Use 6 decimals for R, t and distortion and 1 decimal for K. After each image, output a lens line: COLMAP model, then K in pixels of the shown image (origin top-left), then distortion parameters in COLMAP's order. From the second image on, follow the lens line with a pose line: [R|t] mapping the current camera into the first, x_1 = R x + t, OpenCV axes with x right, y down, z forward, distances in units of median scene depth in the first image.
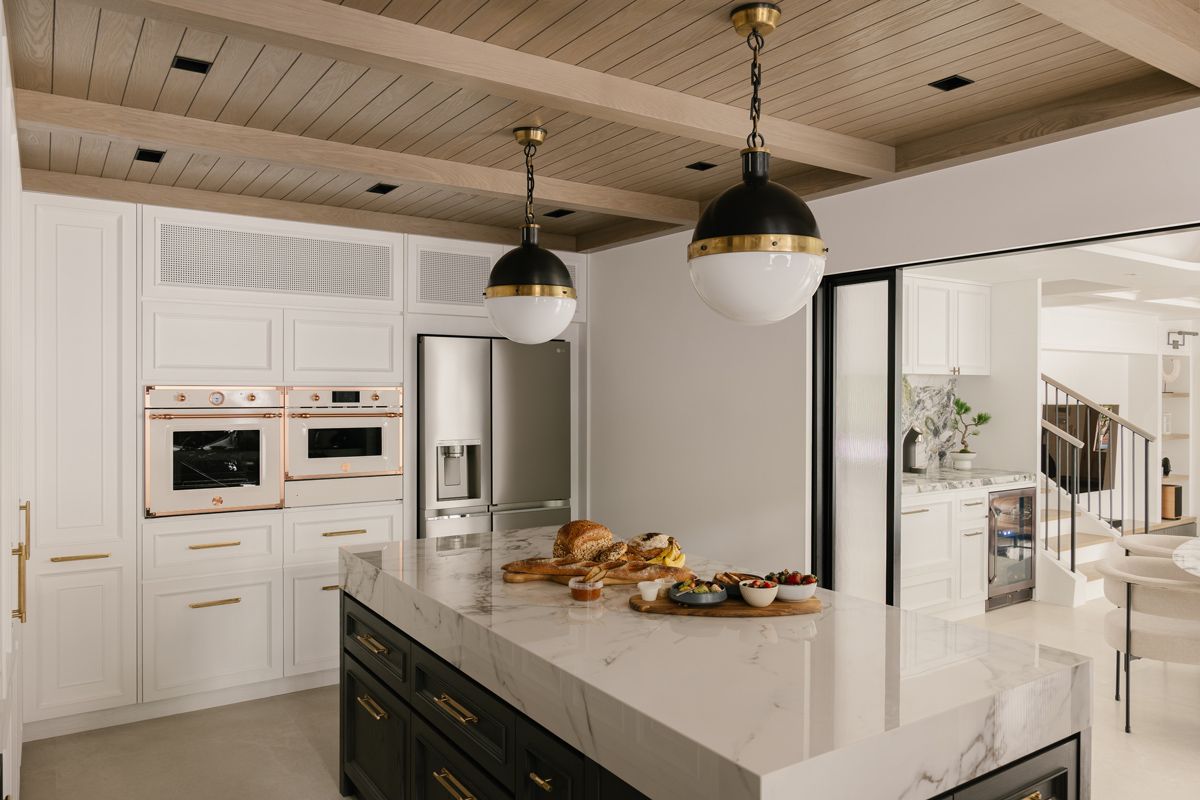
lens RADIAL K [[844.8, 0, 599.3], [0, 844.8, 402.0], [0, 0, 1]] dist [-0.007441, -0.000692]
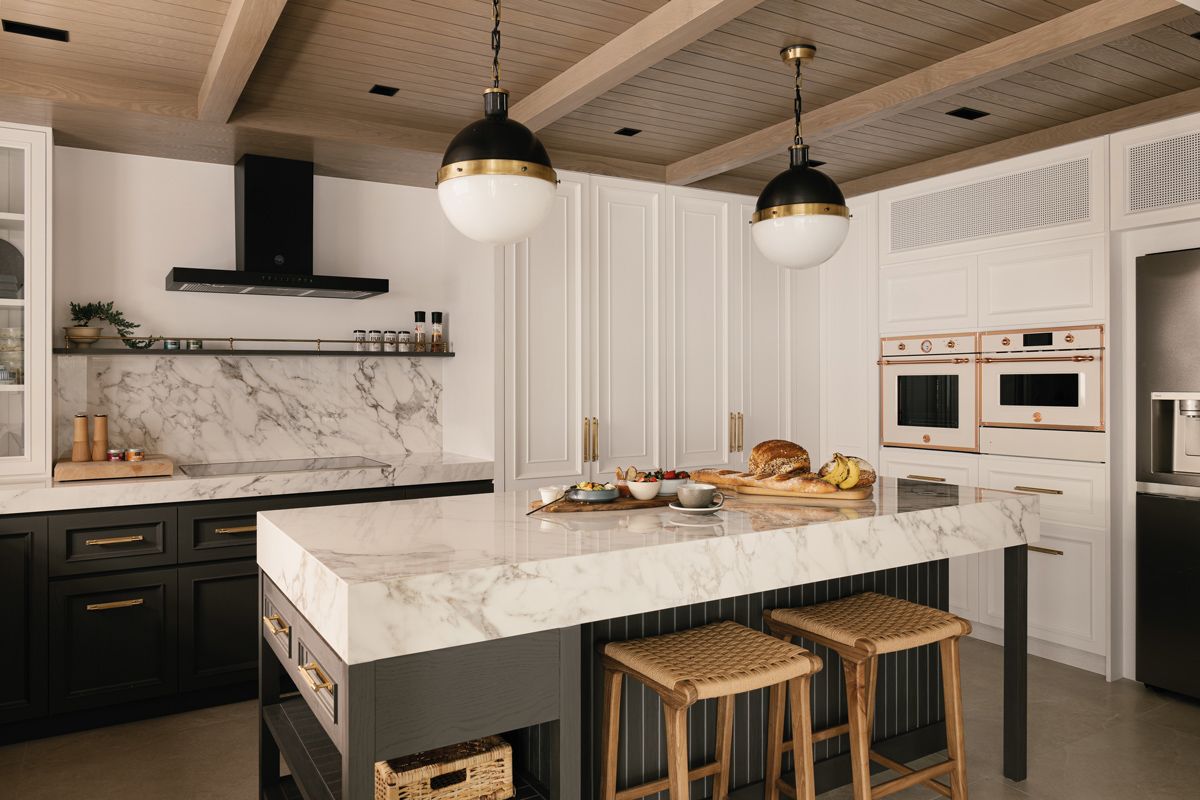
lens RADIAL K [[844.8, 0, 594.7], [0, 844.8, 376.0], [0, 0, 1]] dist [-0.007441, -0.000692]
pose [[-0.051705, -0.009622, -0.998616, 0.638627], [-0.005491, 0.999941, -0.009351, 0.044833], [0.998647, 0.005000, -0.051754, 0.585760]]
